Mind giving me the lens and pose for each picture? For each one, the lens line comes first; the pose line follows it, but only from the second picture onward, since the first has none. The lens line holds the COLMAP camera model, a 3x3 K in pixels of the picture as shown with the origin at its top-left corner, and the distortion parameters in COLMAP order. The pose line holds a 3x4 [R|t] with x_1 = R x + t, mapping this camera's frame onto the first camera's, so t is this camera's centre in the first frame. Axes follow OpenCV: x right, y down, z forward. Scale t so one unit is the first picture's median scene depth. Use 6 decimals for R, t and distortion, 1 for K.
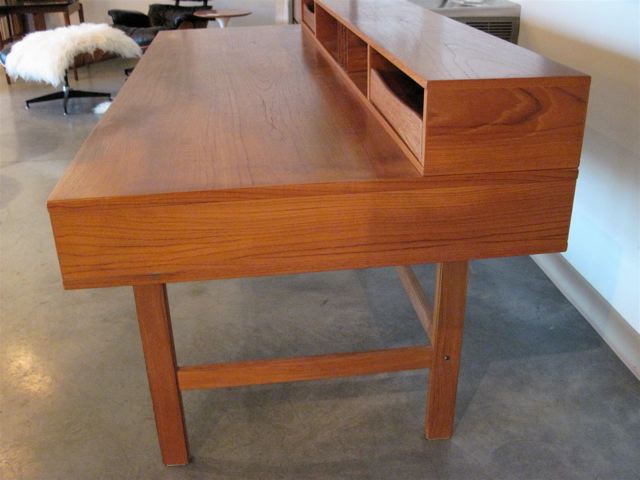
lens RADIAL K [[658.1, 0, 320.0], [0, 658.1, 240.0], [0, 0, 1]] dist [-0.090462, 0.025269]
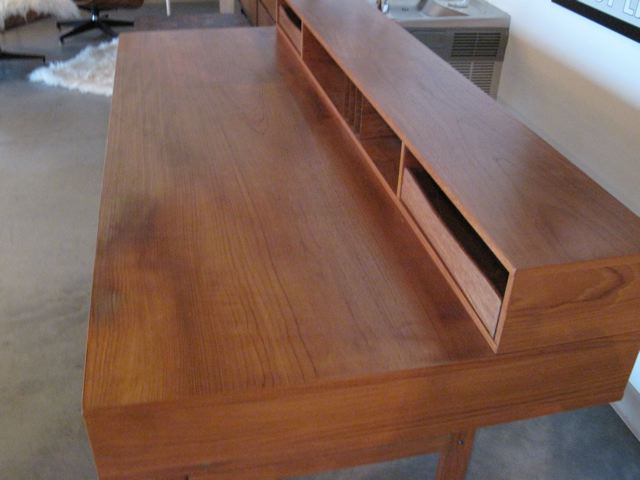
lens RADIAL K [[658.1, 0, 320.0], [0, 658.1, 240.0], [0, 0, 1]] dist [-0.090462, 0.025269]
pose [[0.994034, -0.009083, 0.108693, -0.132705], [-0.003123, 0.993748, 0.111603, -0.253921], [-0.109027, -0.111277, 0.987791, 0.099185]]
